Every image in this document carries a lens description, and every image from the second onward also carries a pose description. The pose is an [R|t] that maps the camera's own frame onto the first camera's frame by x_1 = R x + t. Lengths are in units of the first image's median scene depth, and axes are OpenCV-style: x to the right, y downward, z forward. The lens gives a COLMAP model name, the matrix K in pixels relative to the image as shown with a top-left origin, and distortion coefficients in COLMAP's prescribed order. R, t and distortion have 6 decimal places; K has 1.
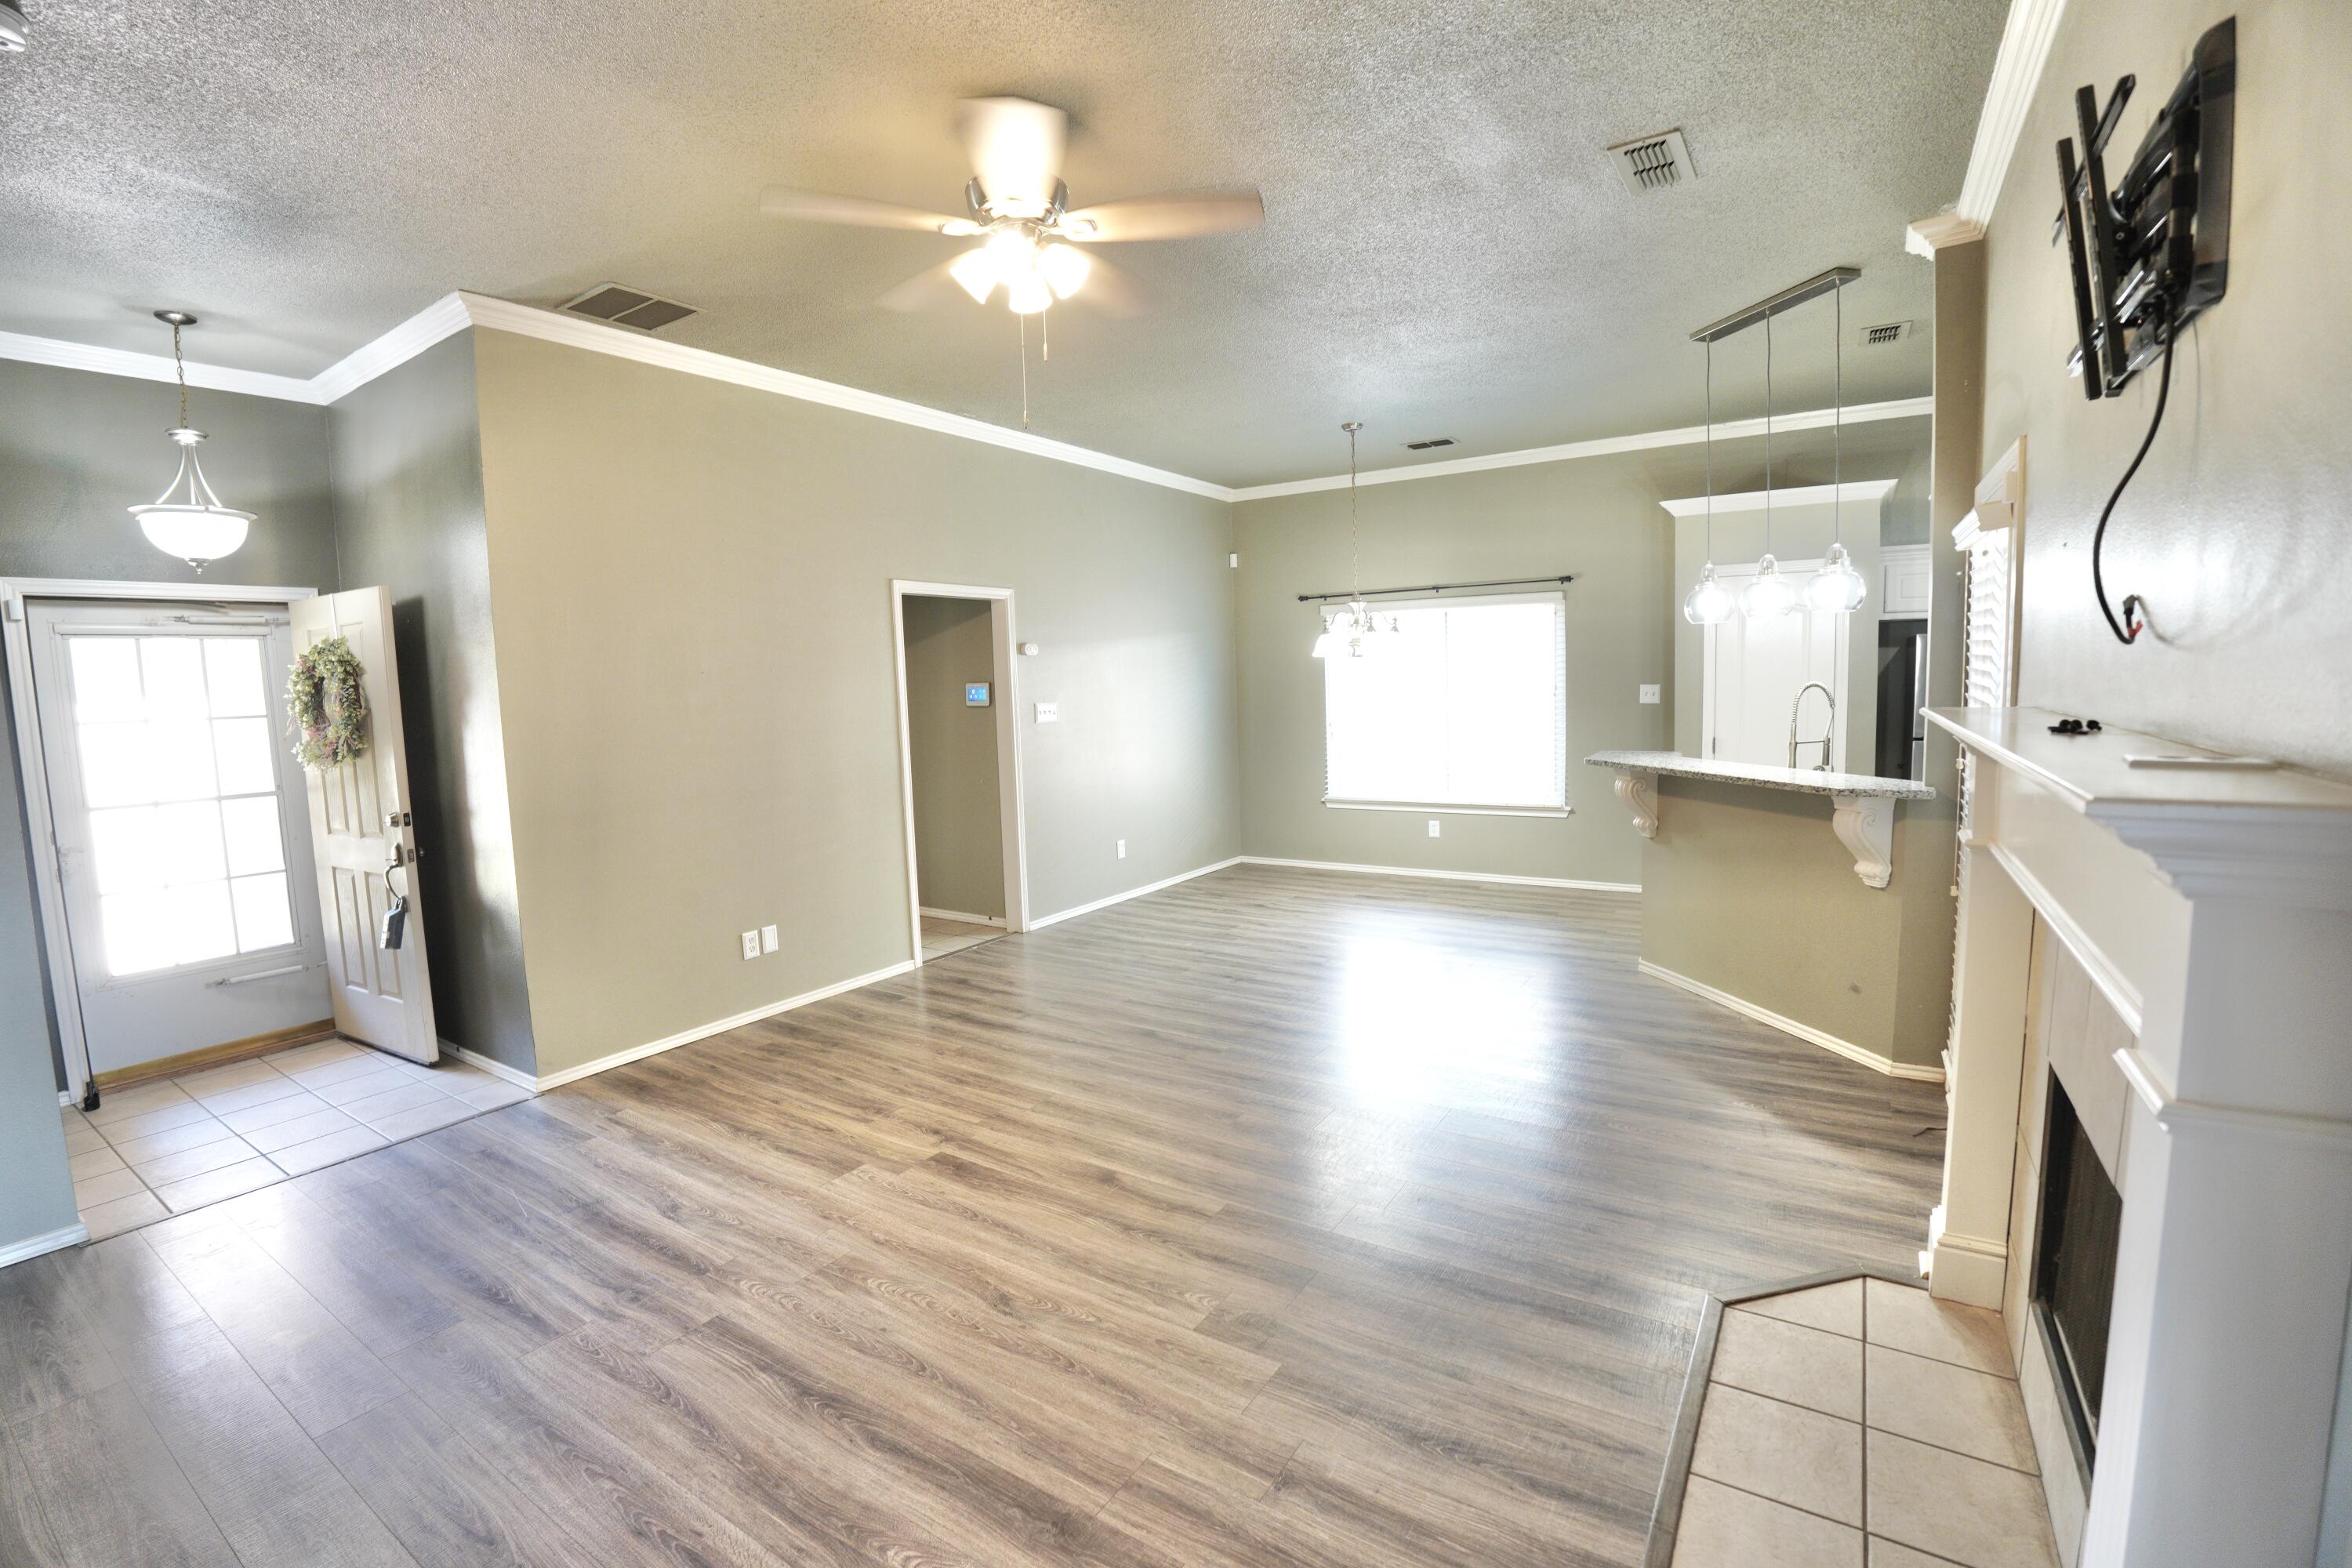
lens RADIAL K [[1015.8, 0, 1169.9], [0, 1015.8, 775.3], [0, 0, 1]] dist [-0.074085, 0.018174]
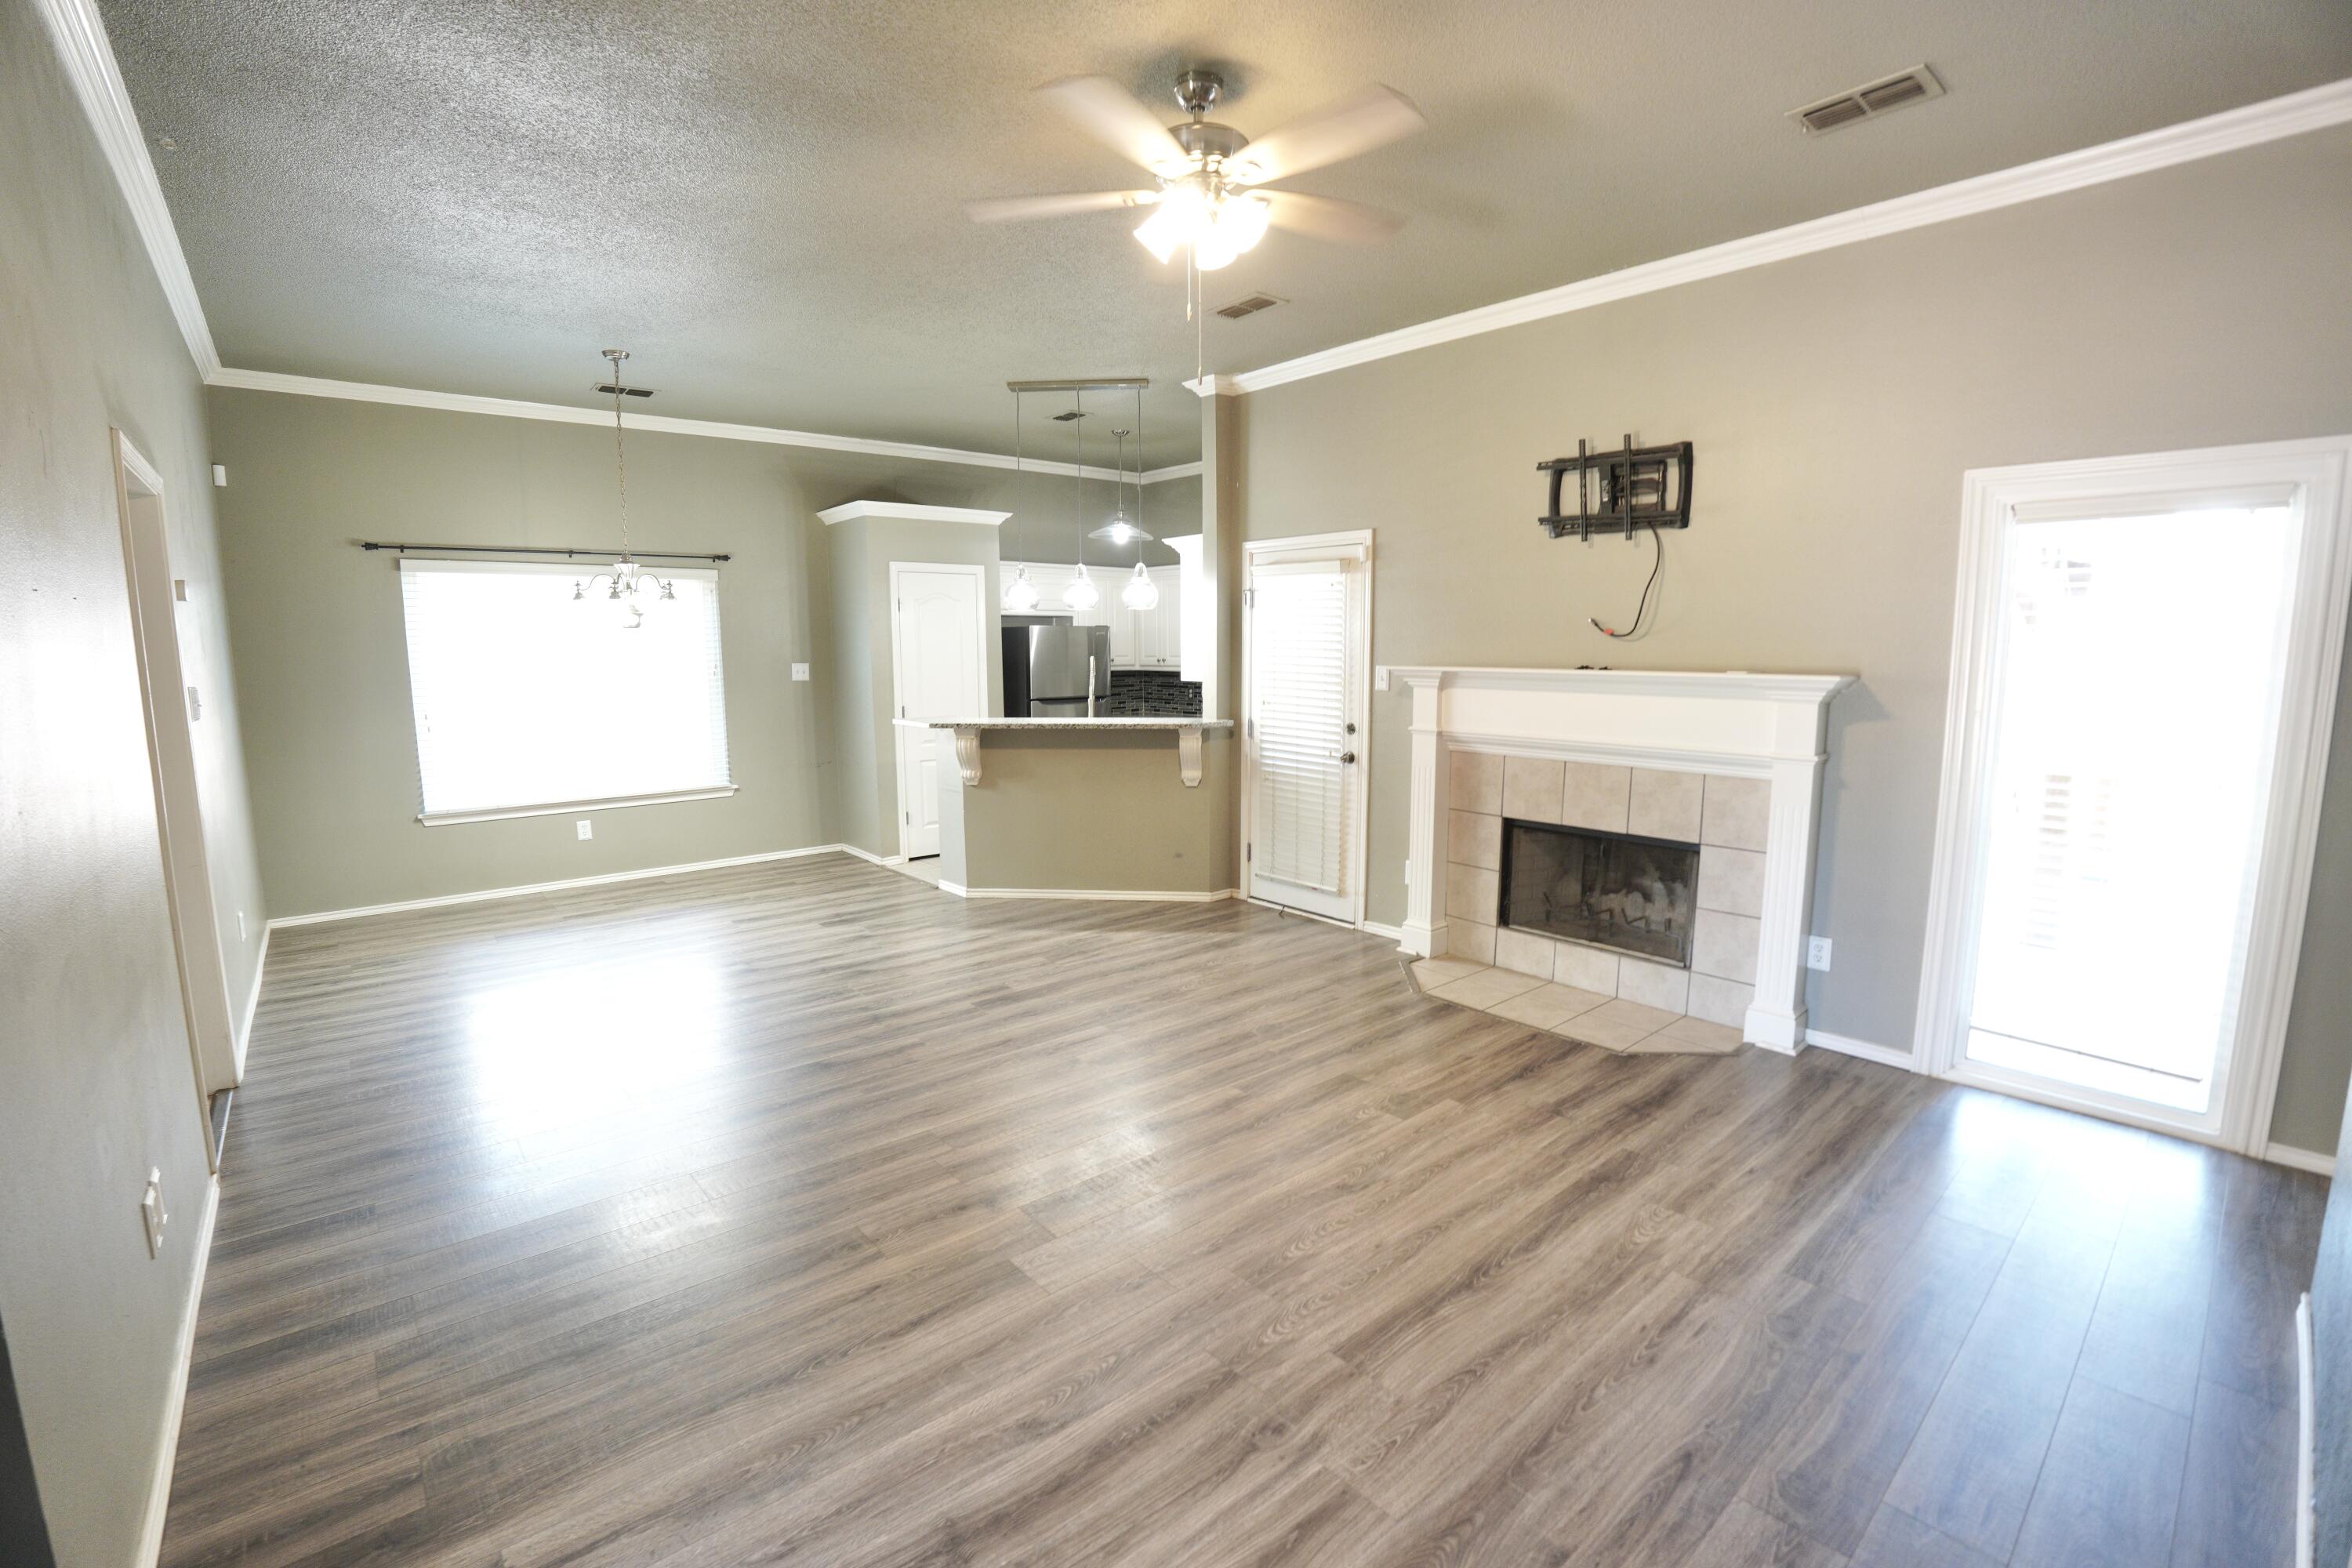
lens RADIAL K [[1015.8, 0, 1169.9], [0, 1015.8, 775.3], [0, 0, 1]] dist [-0.074085, 0.018174]
pose [[0.287139, -0.091672, 0.953492, -1.081139], [0.085809, 0.993870, 0.069714, -0.026985], [-0.954038, 0.061800, 0.293245, 0.709186]]
